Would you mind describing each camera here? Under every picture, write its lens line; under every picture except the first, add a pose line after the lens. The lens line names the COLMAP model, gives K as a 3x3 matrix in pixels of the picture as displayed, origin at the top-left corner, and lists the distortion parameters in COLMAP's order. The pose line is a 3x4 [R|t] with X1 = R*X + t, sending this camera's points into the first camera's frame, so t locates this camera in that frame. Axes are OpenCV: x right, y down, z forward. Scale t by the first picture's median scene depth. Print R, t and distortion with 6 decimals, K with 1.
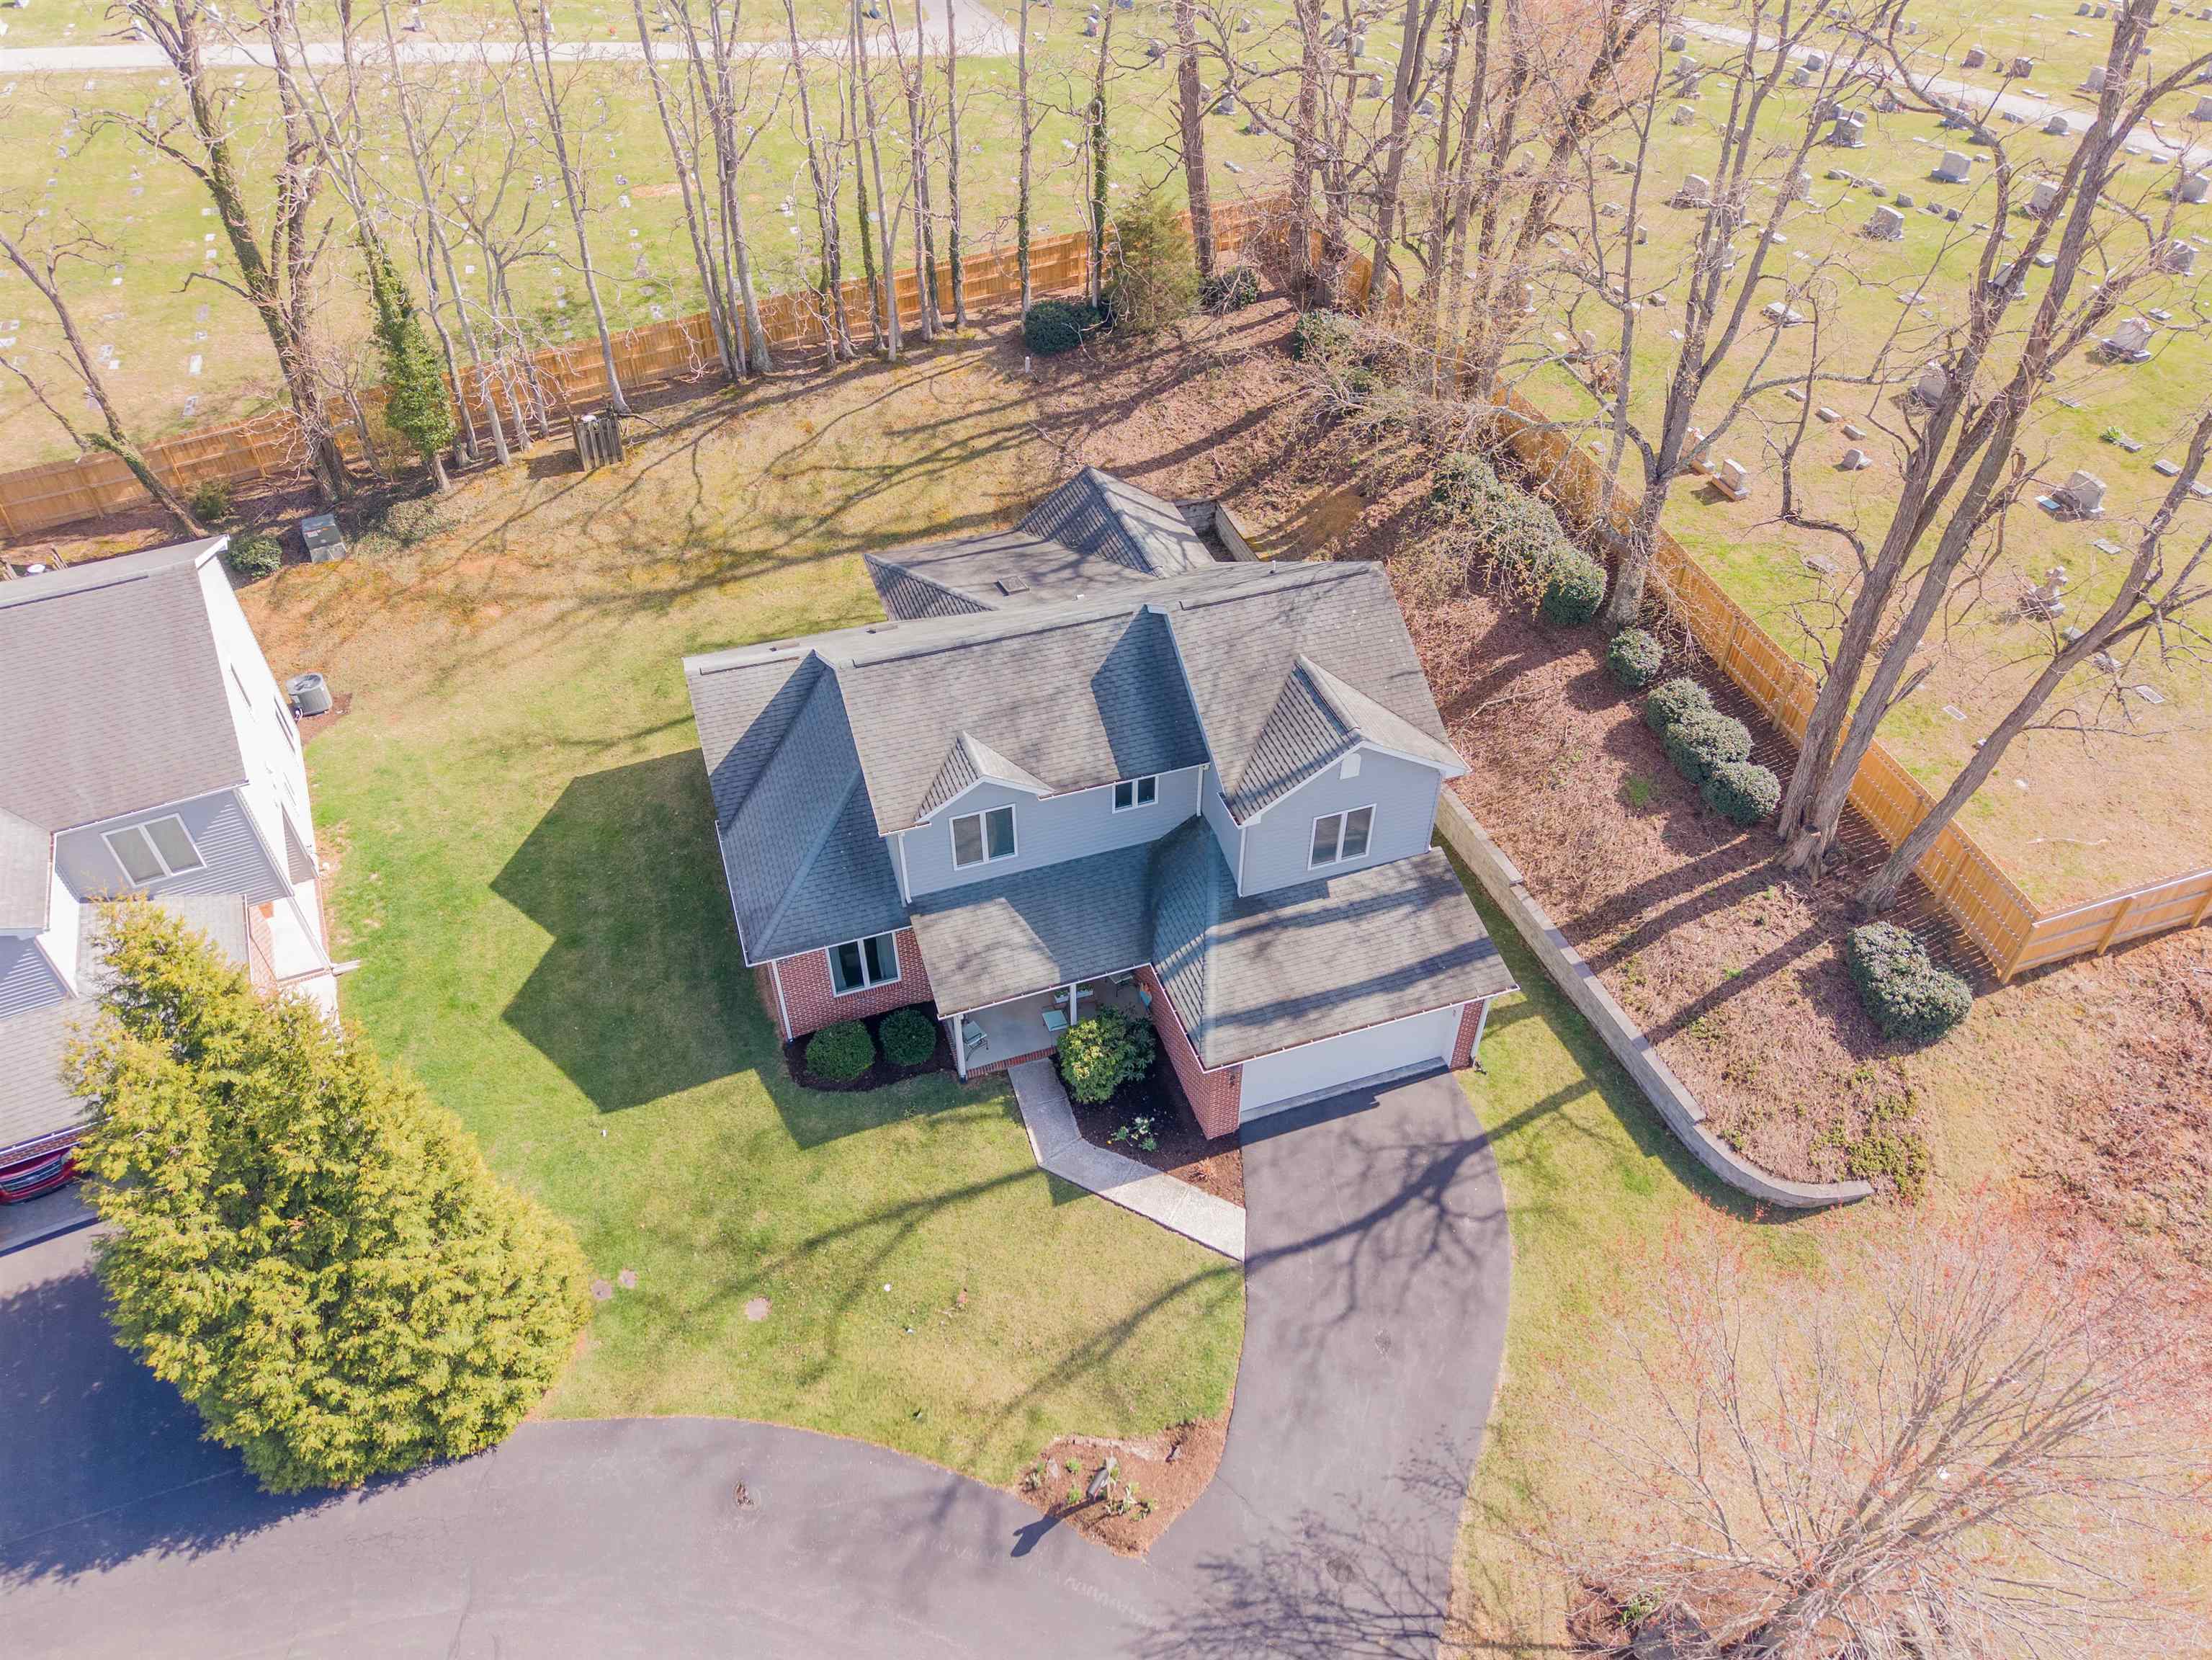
lens RADIAL K [[1481.1, 0, 1108.0], [0, 1481.1, 825.2], [0, 0, 1]] dist [0.024691, -0.022439]
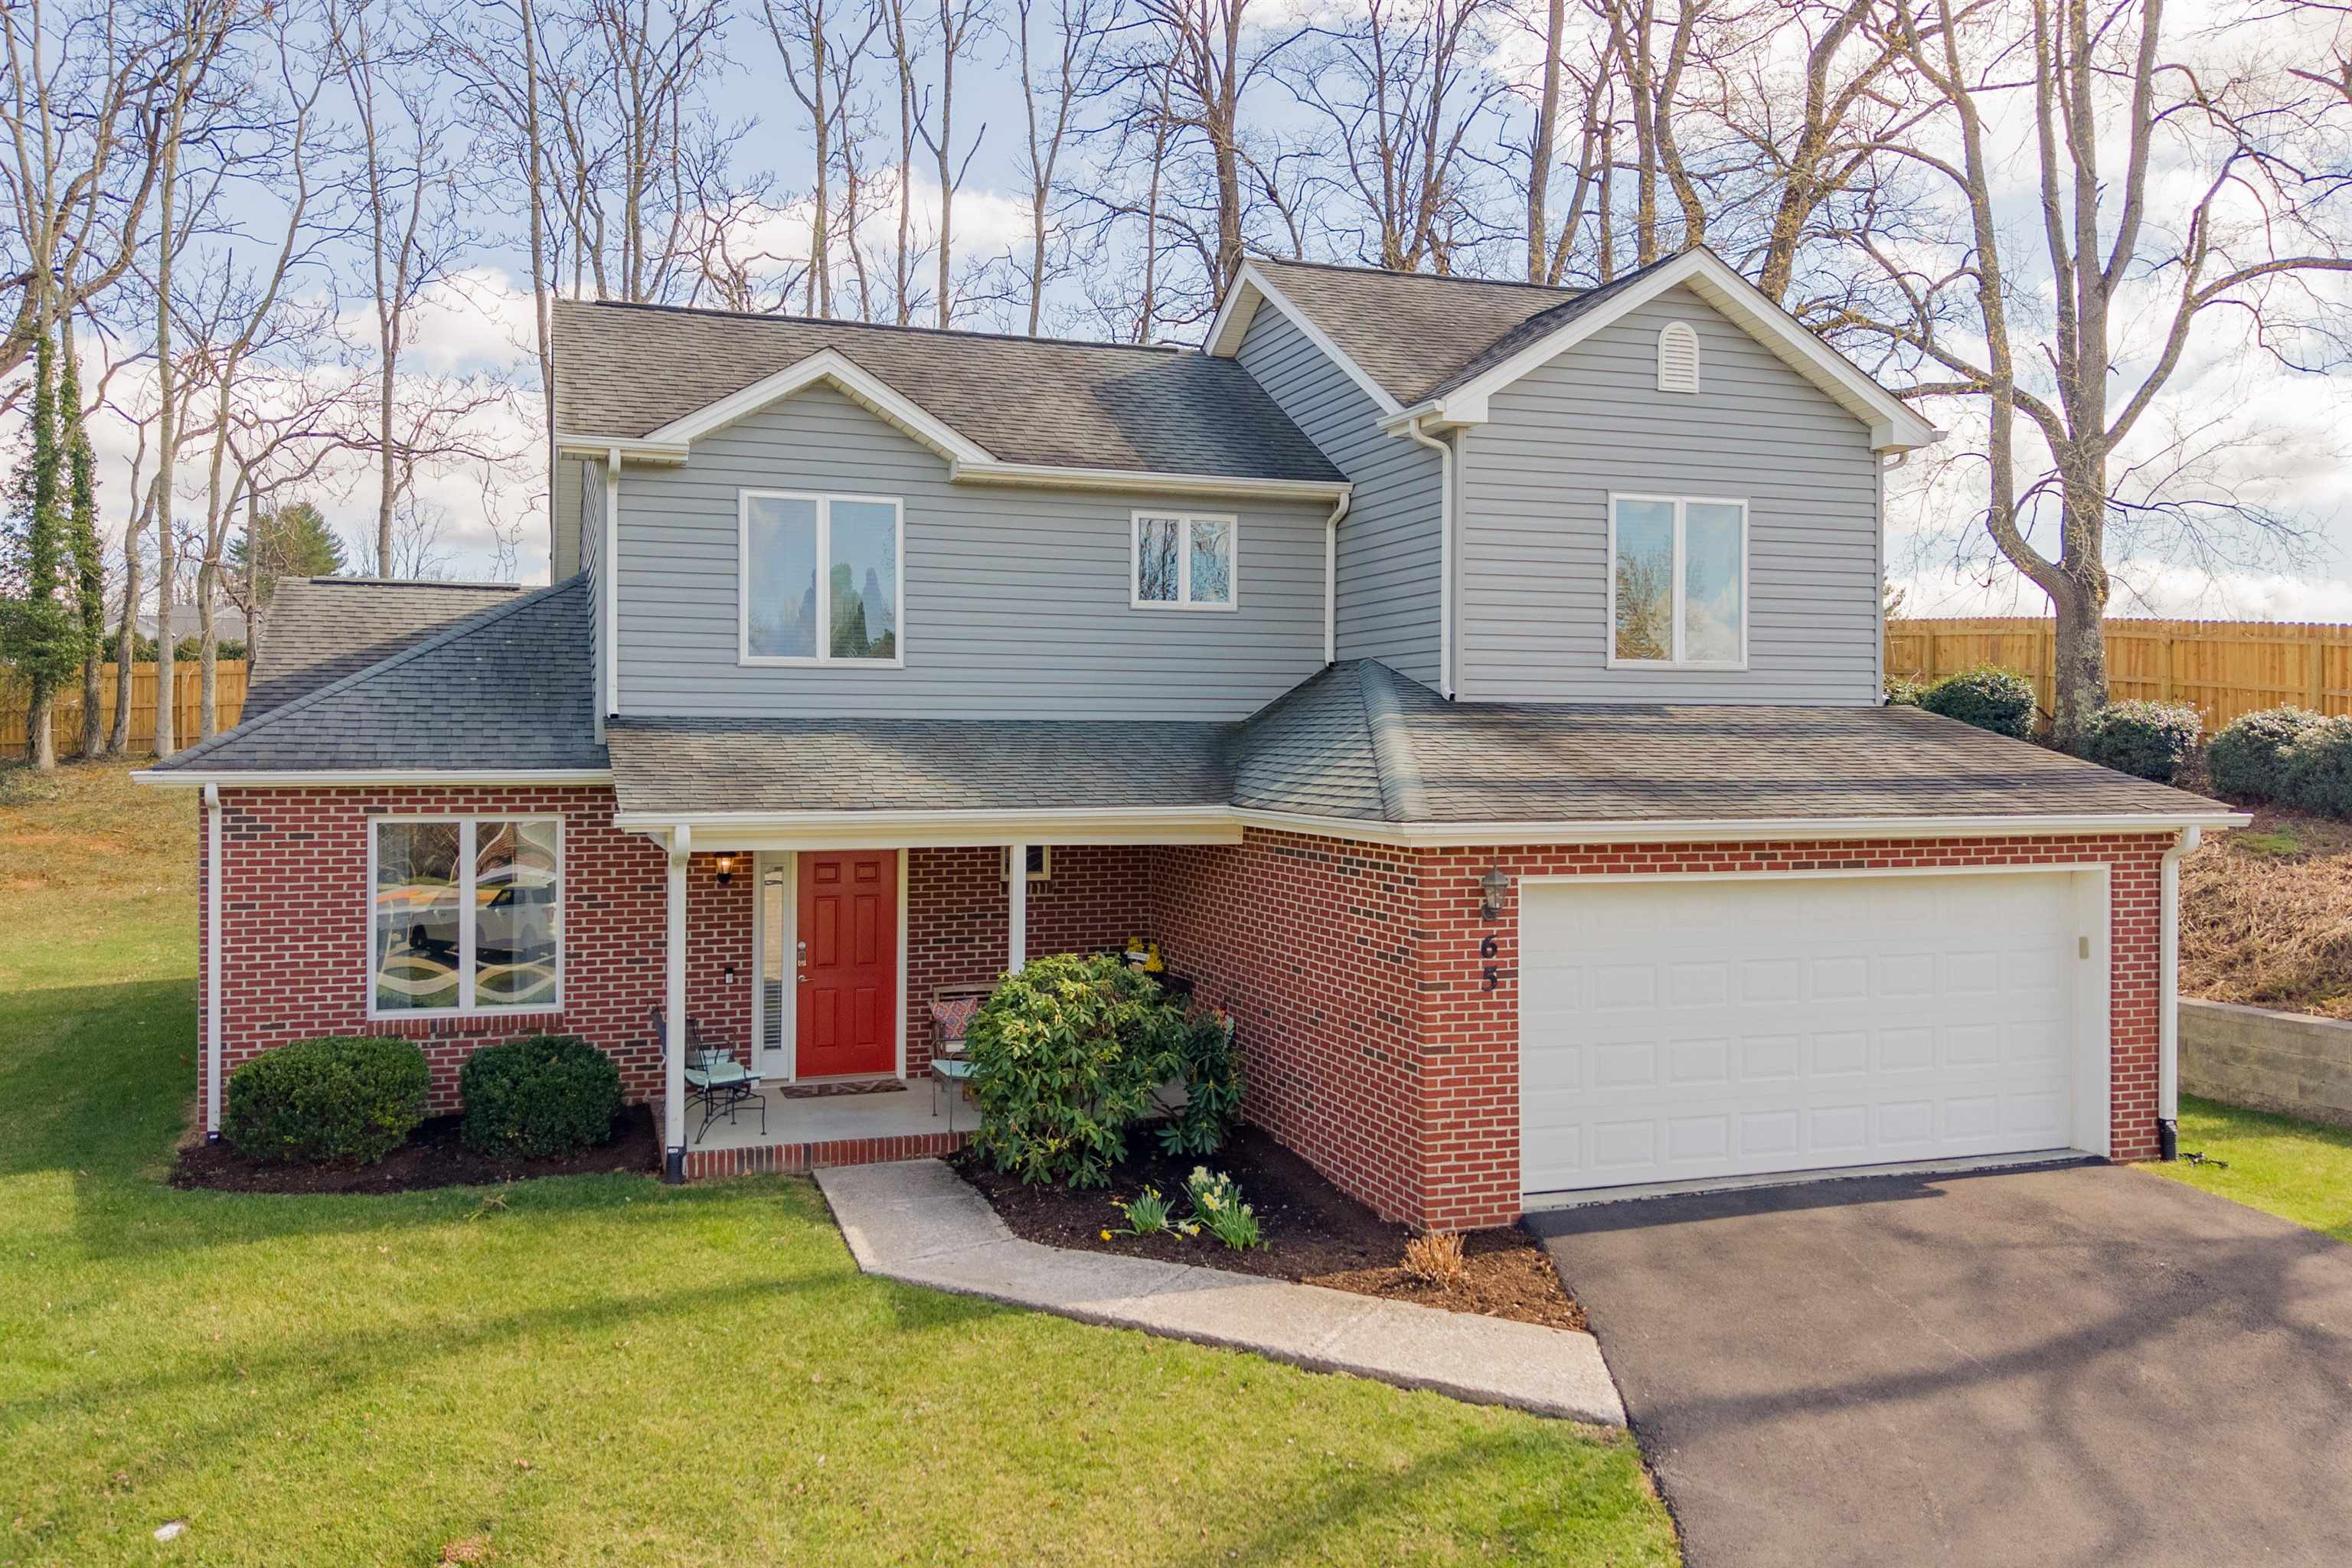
lens RADIAL K [[1791.3, 0, 1153.1], [0, 1791.3, 787.6], [0, 0, 1]] dist [0.003826, 0.006582]
pose [[0.999995, 0.002385, -0.001992, 0.010451], [-0.003108, 0.761168, -0.648547, 0.350163], [-0.000031, 0.648550, 0.761172, 0.599238]]
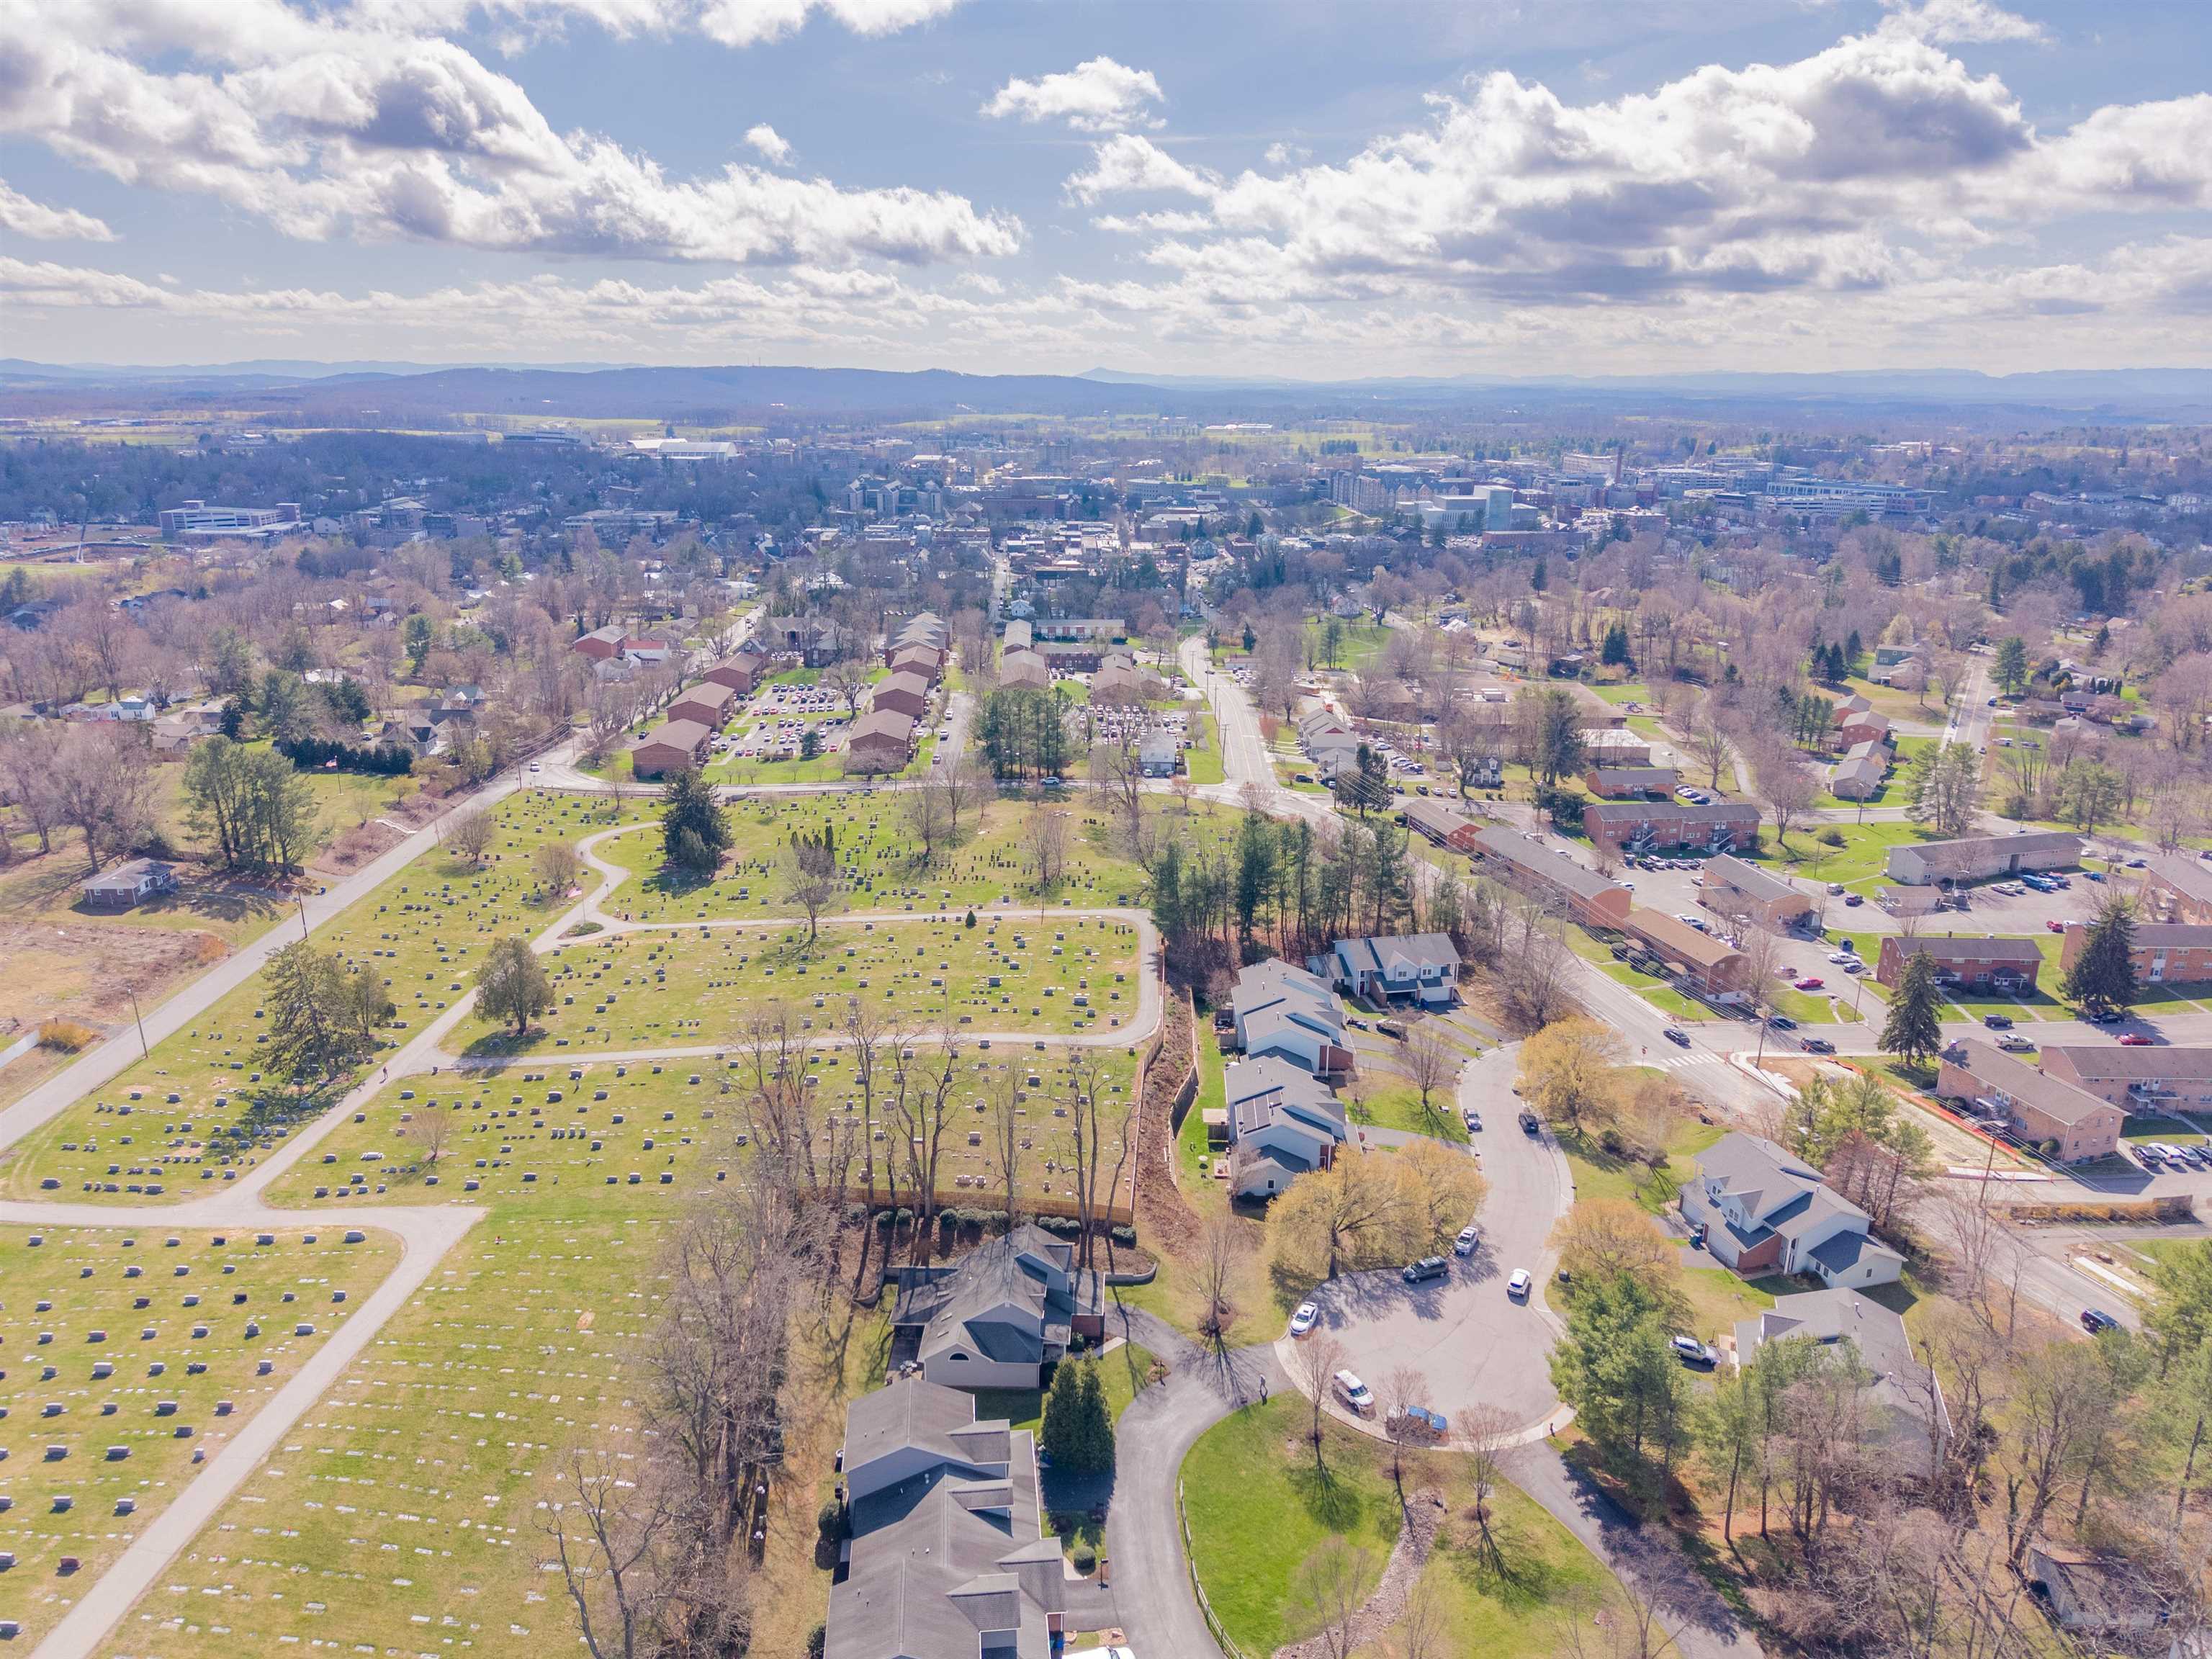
lens RADIAL K [[1480.9, 0, 1108.0], [0, 1480.9, 824.7], [0, 0, 1]] dist [0.024691, -0.022439]
pose [[0.343137, -0.267907, 0.900268, -3.397710], [0.620011, 0.784588, -0.002836, -0.938537], [-0.705580, 0.559149, 0.435327, -1.800035]]
